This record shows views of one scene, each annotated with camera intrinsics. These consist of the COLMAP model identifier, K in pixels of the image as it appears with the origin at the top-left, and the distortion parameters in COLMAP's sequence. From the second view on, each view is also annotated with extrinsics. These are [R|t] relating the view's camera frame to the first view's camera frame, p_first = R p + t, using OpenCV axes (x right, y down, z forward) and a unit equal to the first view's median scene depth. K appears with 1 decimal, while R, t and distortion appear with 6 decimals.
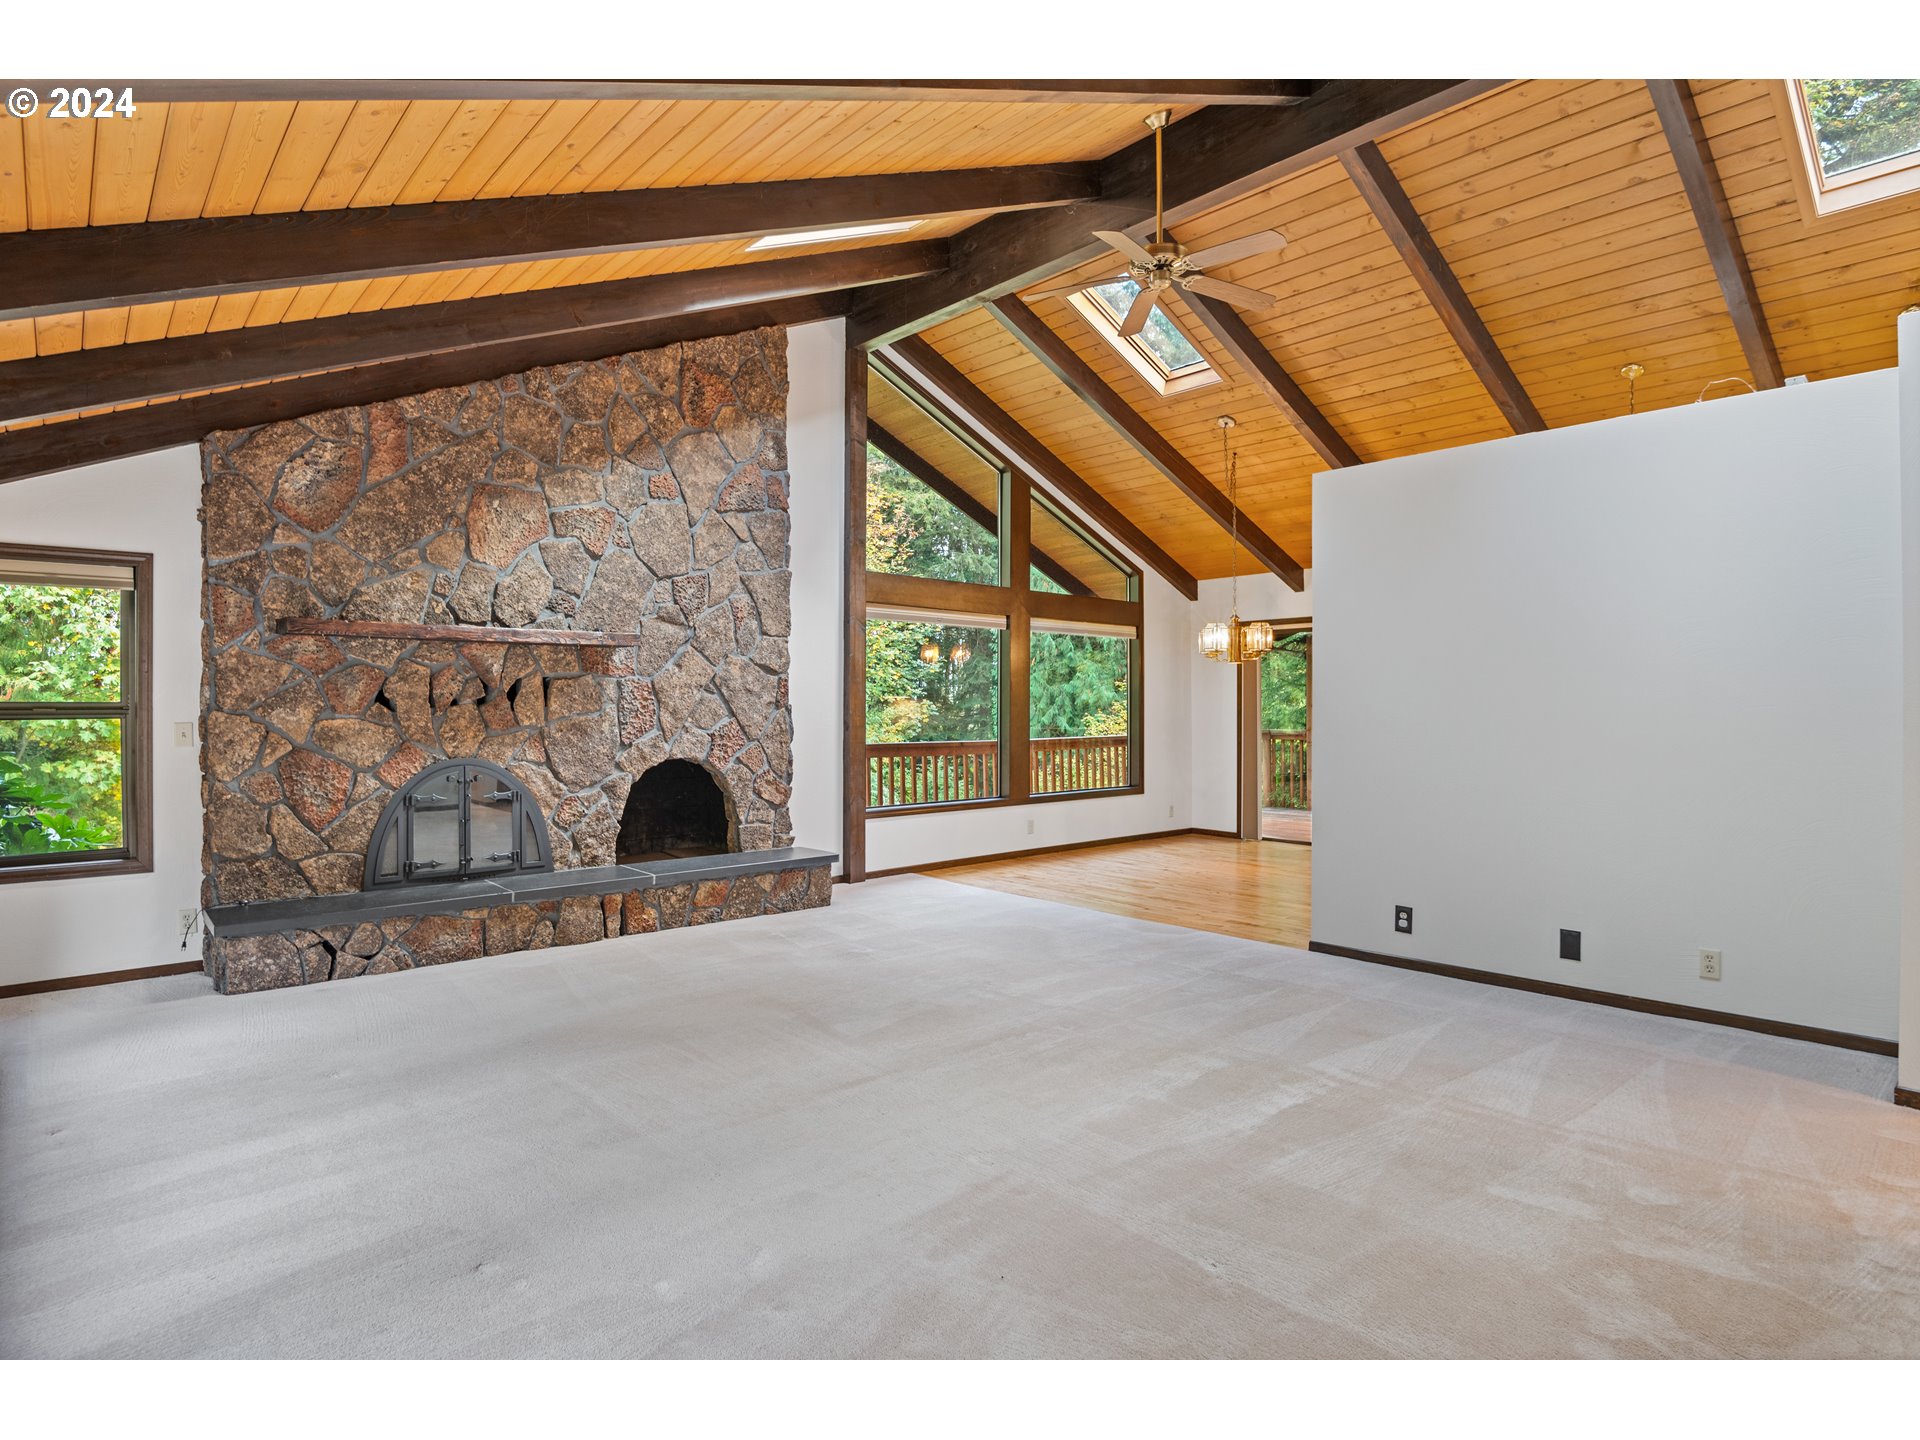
lens RADIAL K [[1001.2, 0, 960.0], [0, 1001.2, 720.0], [0, 0, 1]] dist [-0.000412, -0.023255]
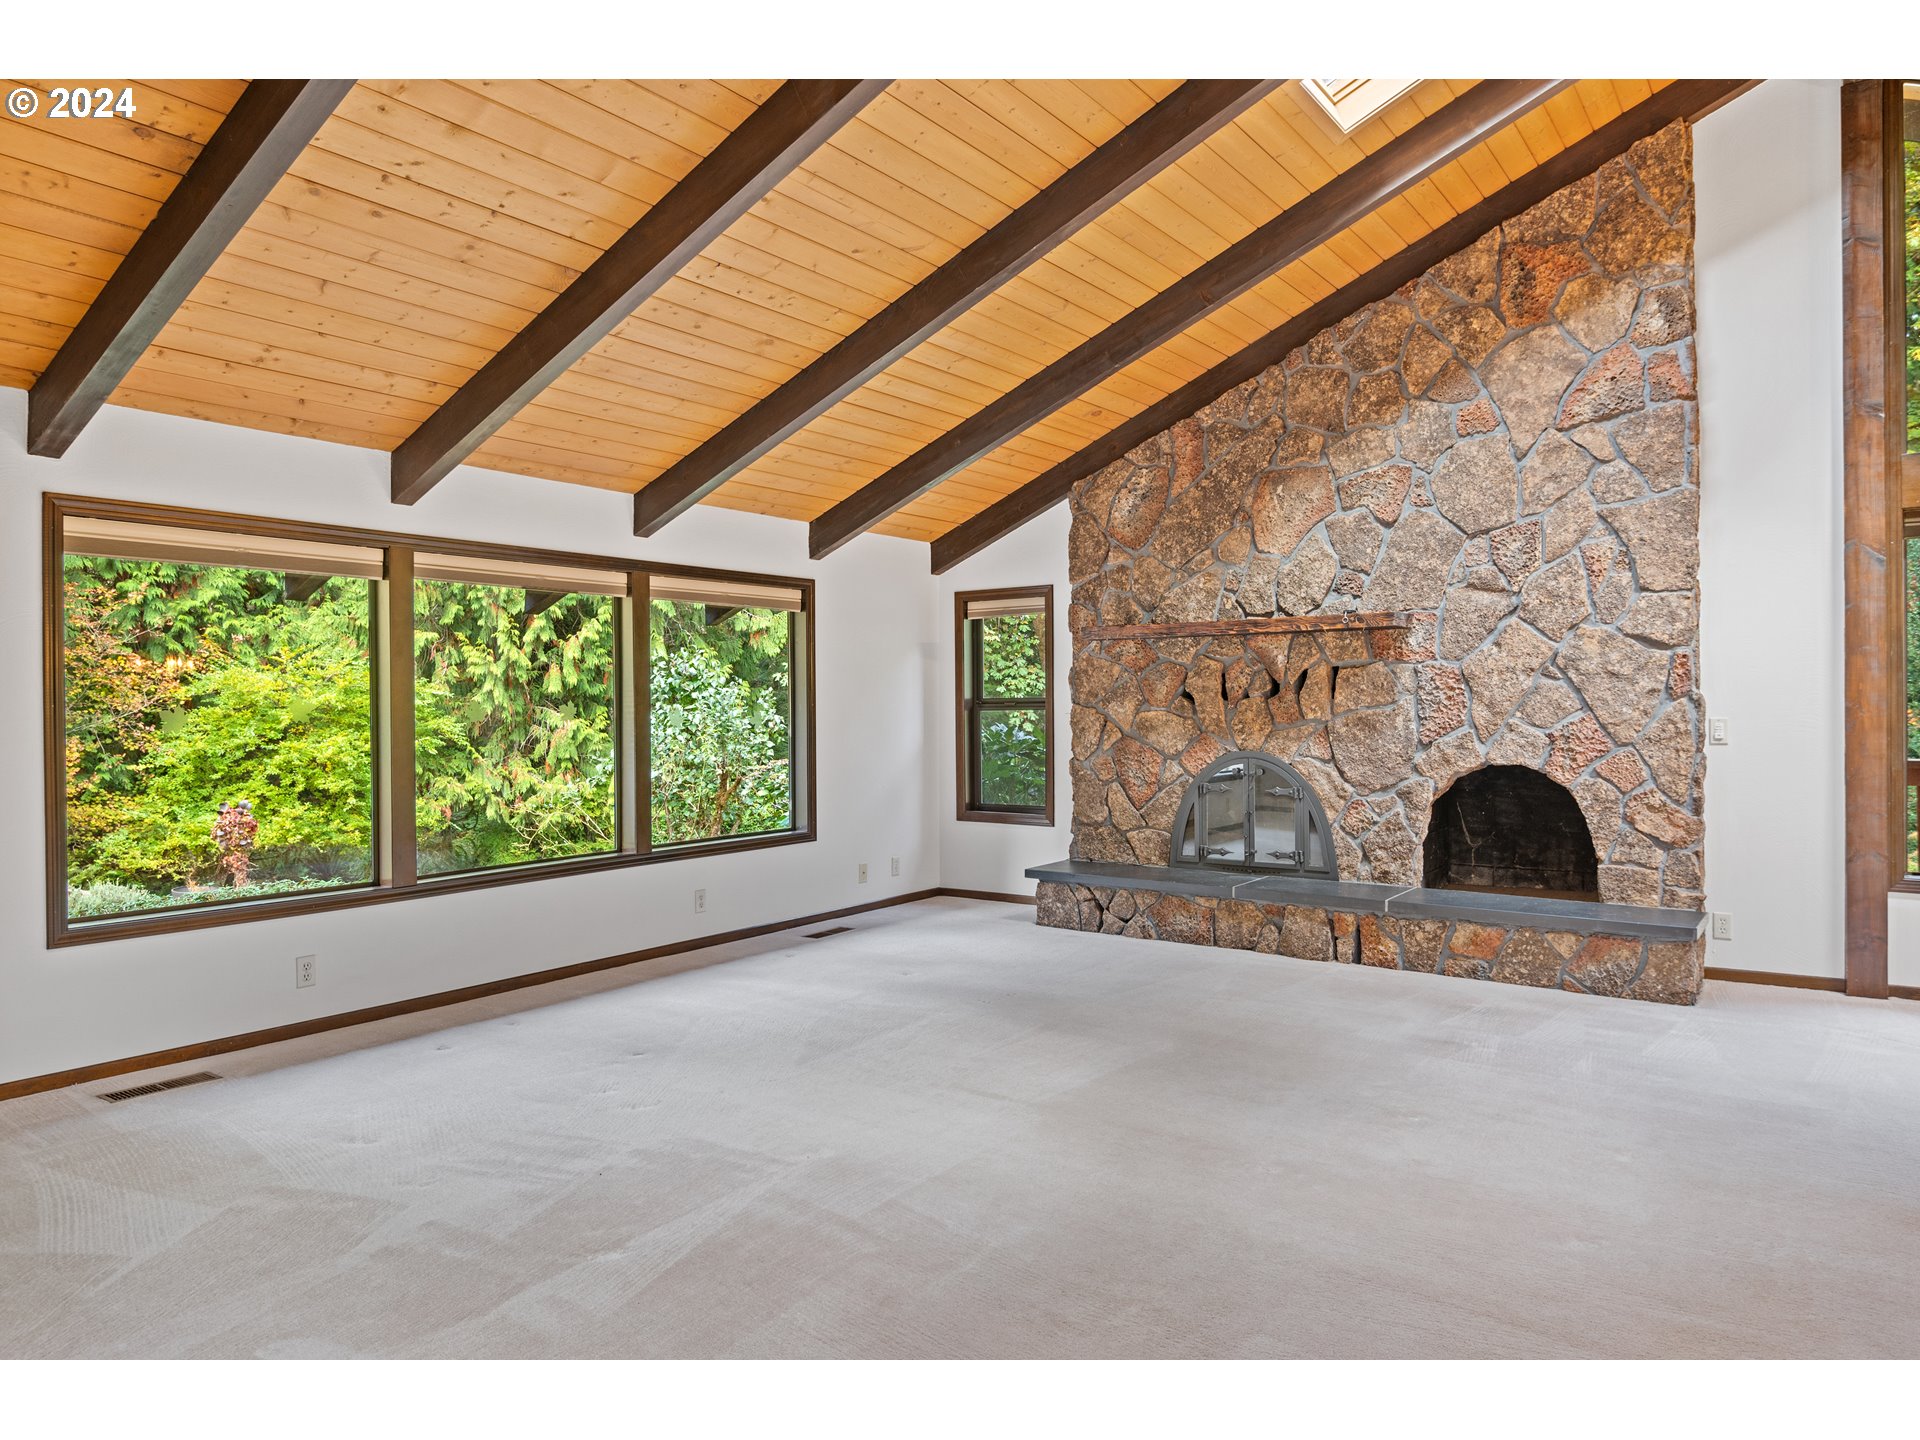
lens RADIAL K [[1241.6, 0, 960.0], [0, 1241.6, 720.0], [0, 0, 1]] dist [-0.011813, -0.002062]
pose [[0.204076, 0.013228, -0.978866, 0.632015], [-0.004839, 0.999910, 0.012503, -0.006569], [0.978943, 0.002185, 0.204122, 0.440940]]
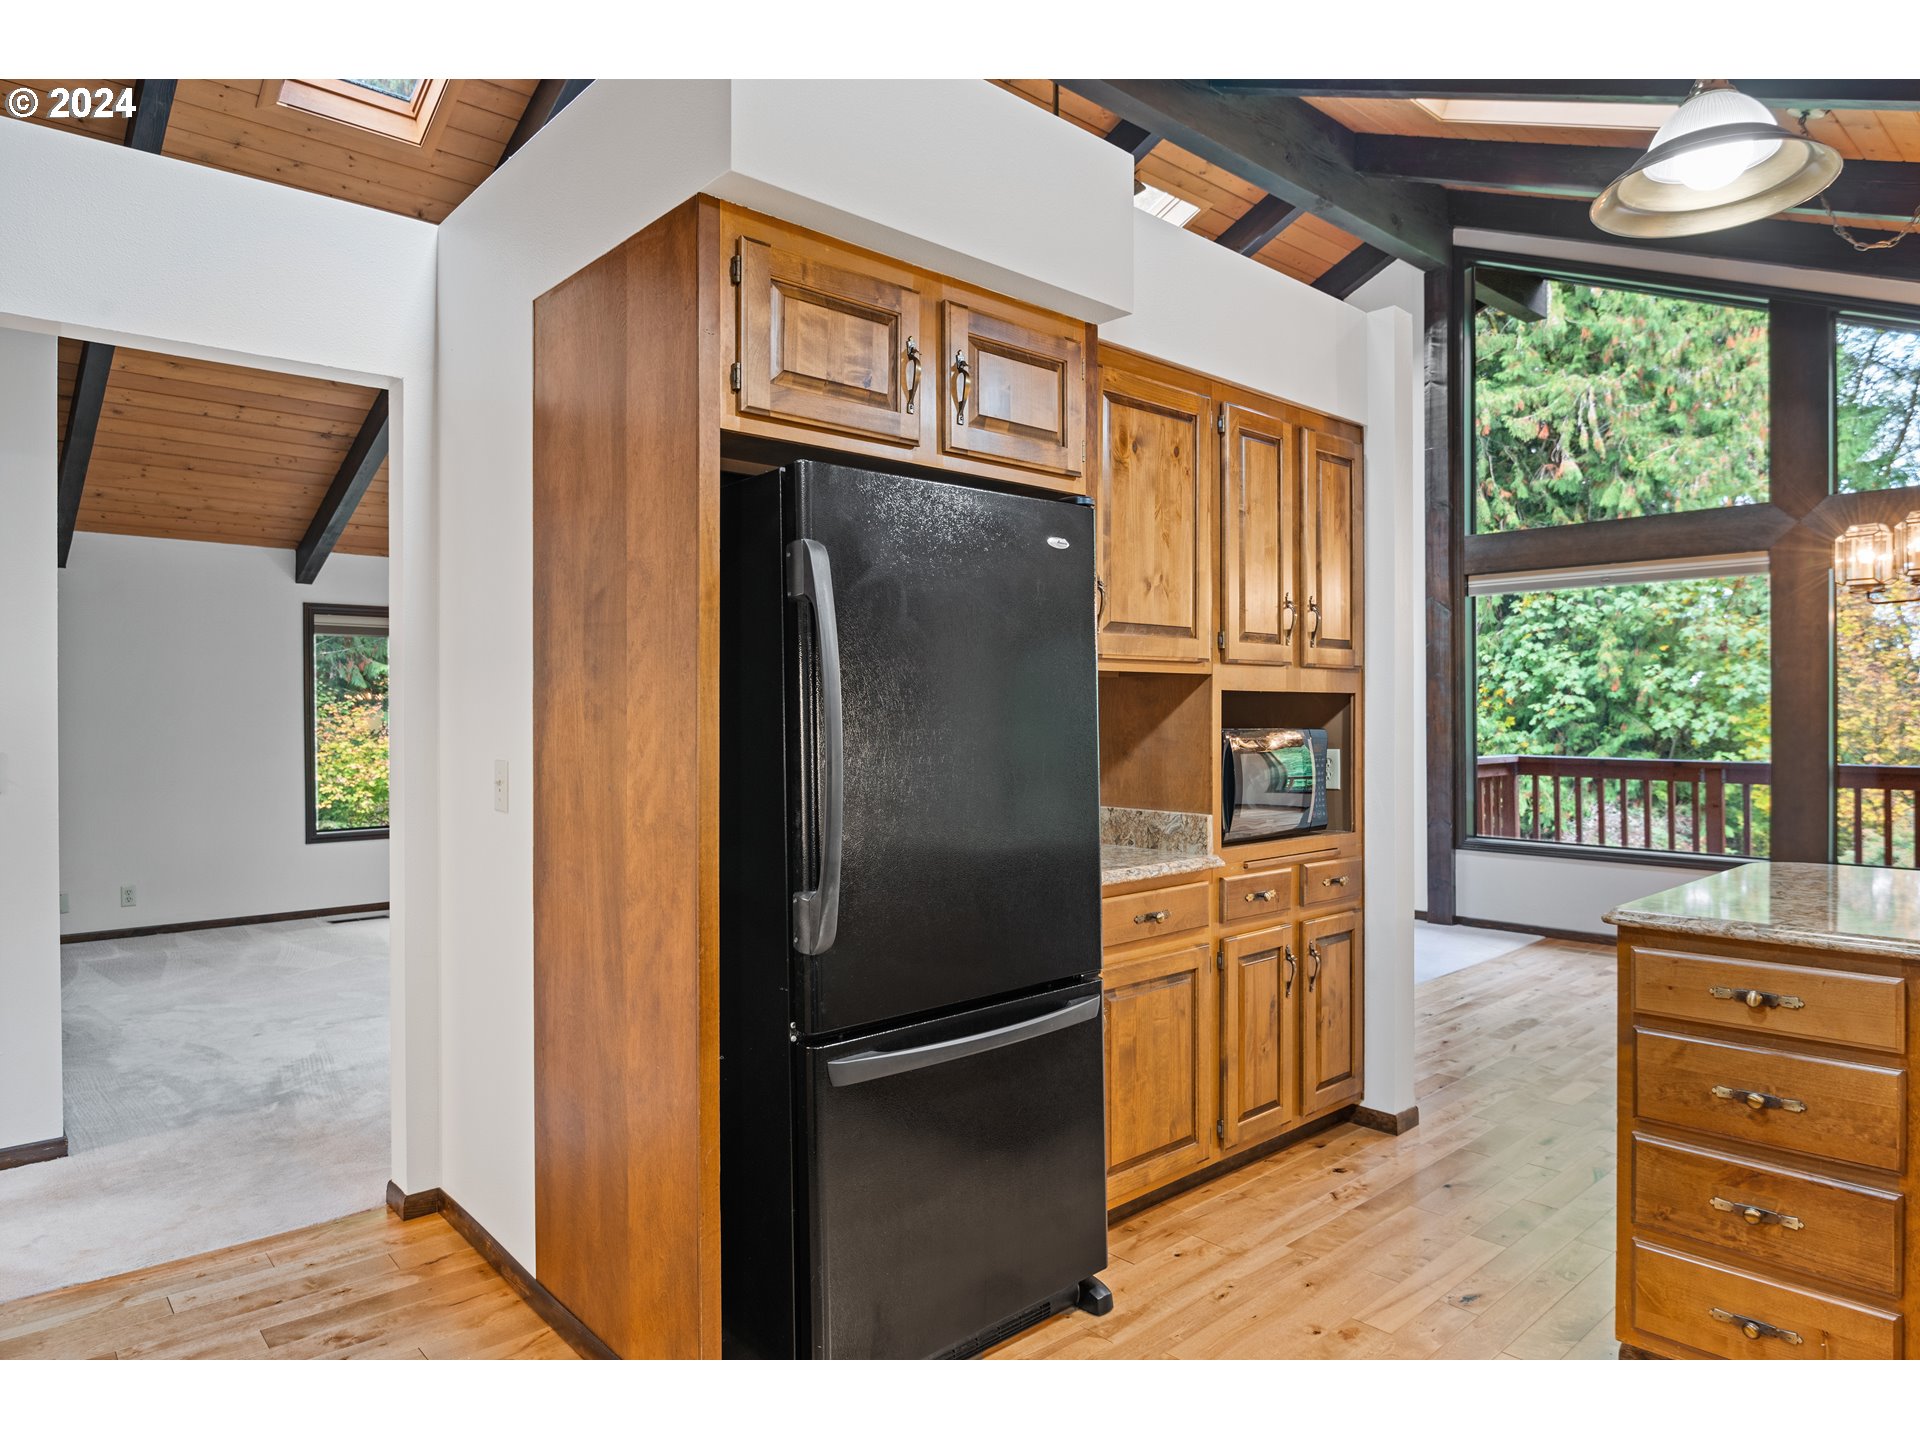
lens RADIAL K [[1177.7, 0, 960.0], [0, 1177.7, 720.0], [0, 0, 1]] dist [0.001170, -0.000270]
pose [[-0.013943, 0.011437, -0.999837, 1.100856], [-0.004553, 0.999923, 0.011502, -0.016497], [0.999892, 0.004713, -0.013890, 0.801714]]
